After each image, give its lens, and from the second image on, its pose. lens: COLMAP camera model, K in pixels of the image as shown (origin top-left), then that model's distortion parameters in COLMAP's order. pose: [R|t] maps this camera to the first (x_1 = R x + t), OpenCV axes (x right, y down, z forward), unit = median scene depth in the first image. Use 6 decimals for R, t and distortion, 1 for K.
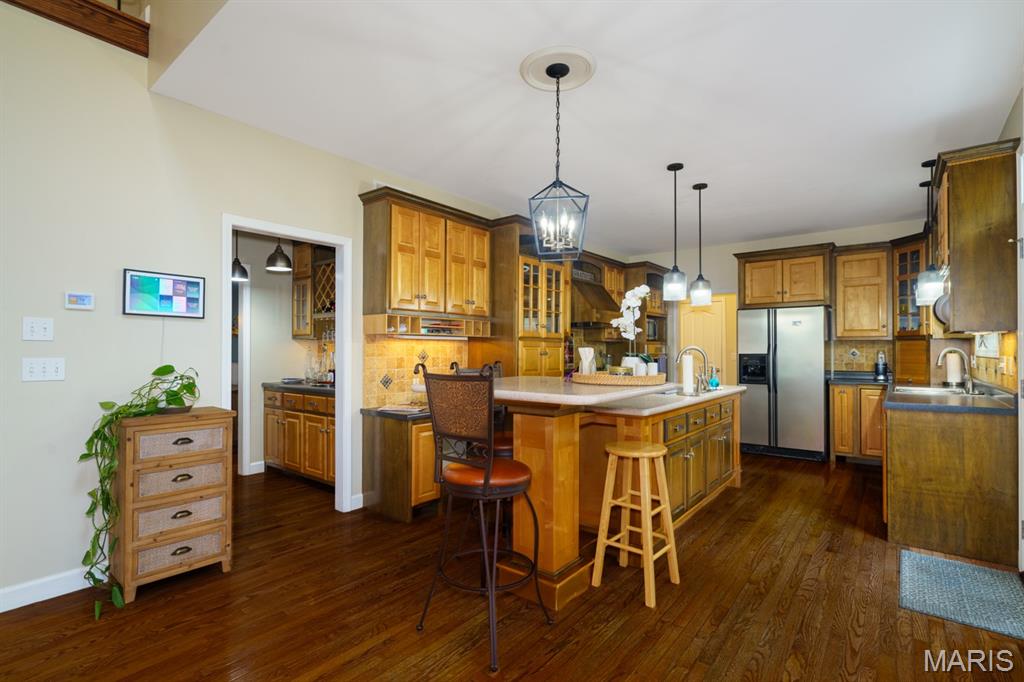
lens RADIAL K [[466.3, 0, 513.4], [0, 466.3, 349.2], [0, 0, 1]] dist [-0.000369, 0.000306]
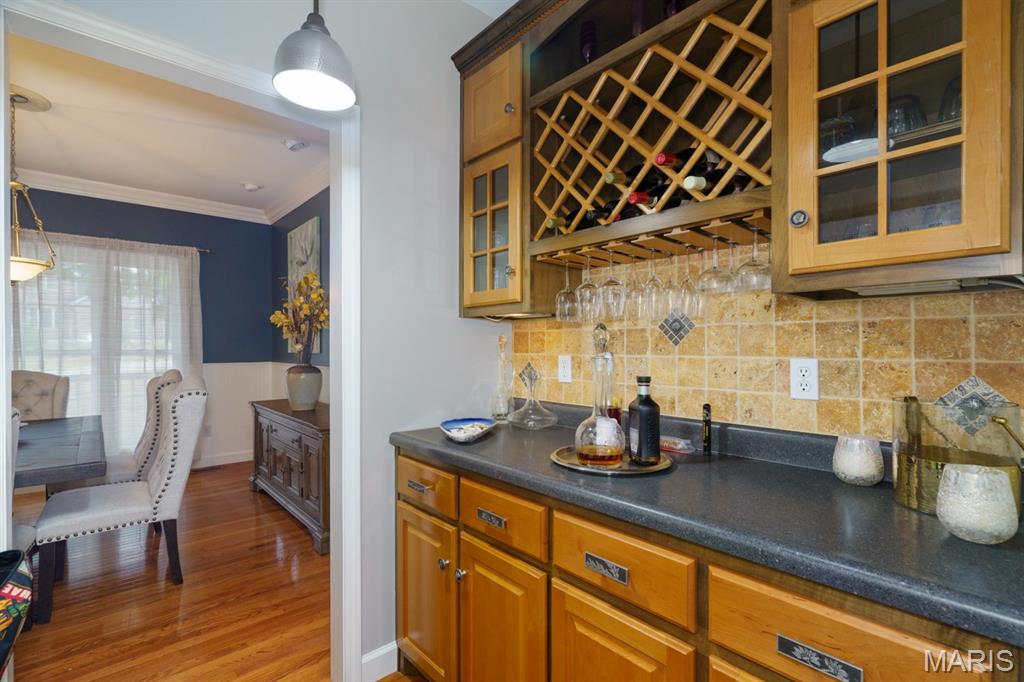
lens RADIAL K [[466.3, 0, 513.4], [0, 466.3, 349.2], [0, 0, 1]] dist [-0.000369, 0.000306]
pose [[0.985693, 0.005782, -0.168450, -0.385104], [-0.006033, 0.999981, -0.000980, 0.004650], [0.168442, 0.001982, 0.985710, 0.657432]]
